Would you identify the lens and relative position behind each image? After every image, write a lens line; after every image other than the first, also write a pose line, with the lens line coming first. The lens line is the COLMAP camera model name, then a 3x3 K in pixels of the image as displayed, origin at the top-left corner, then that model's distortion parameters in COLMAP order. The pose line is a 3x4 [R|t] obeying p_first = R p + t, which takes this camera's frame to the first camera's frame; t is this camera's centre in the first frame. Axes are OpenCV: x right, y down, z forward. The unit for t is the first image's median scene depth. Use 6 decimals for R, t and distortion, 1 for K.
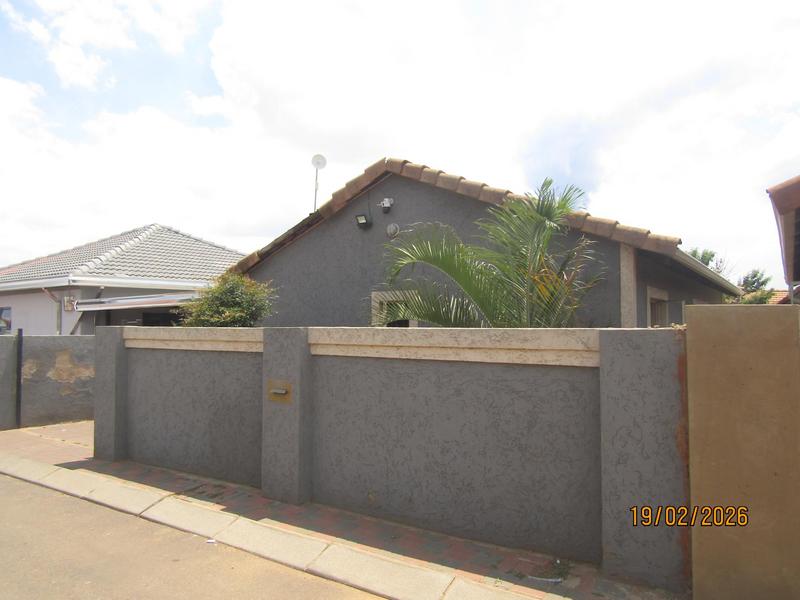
lens RADIAL K [[572.9, 0, 396.0], [0, 572.9, 299.0], [0, 0, 1]] dist [-0.010757, 0.005500]
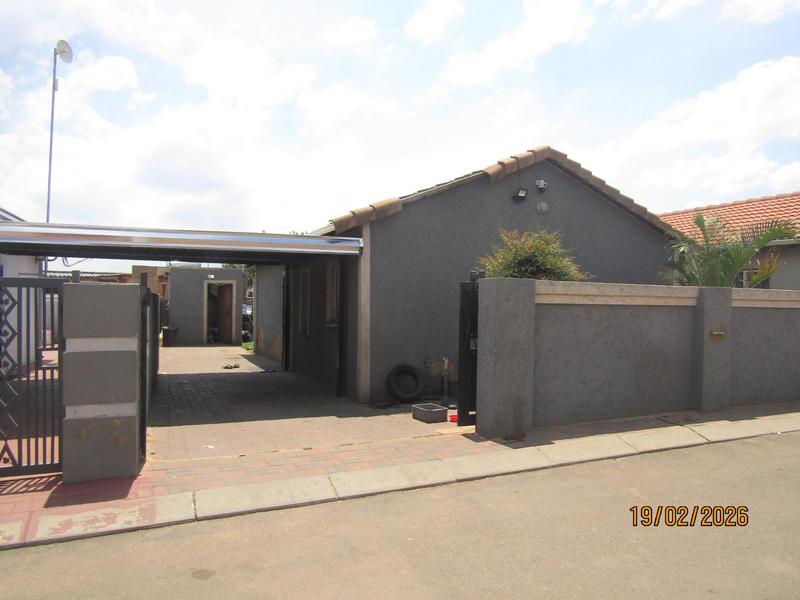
lens RADIAL K [[572.9, 0, 402.7], [0, 572.9, 303.9], [0, 0, 1]] dist [-0.010757, 0.005500]
pose [[0.508102, 0.007909, 0.861261, -1.507600], [-0.055960, 0.998148, 0.023847, 0.085491], [-0.859477, -0.060313, 0.507604, 0.813250]]
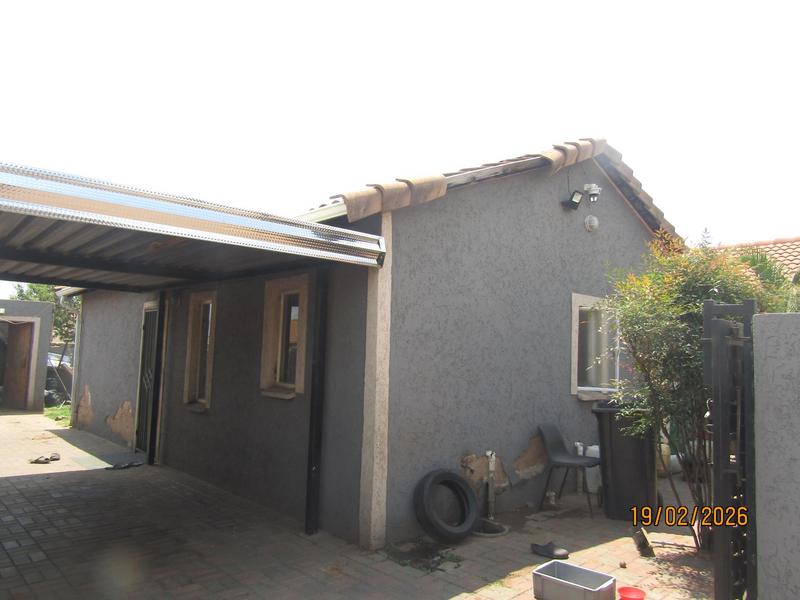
lens RADIAL K [[572.9, 0, 401.9], [0, 572.9, 299.2], [0, 0, 1]] dist [-0.010757, 0.005500]
pose [[0.211297, 0.108347, 0.971398, -1.102927], [-0.076159, 0.992641, -0.094150, 0.113773], [-0.974450, -0.054087, 0.217994, 1.388102]]
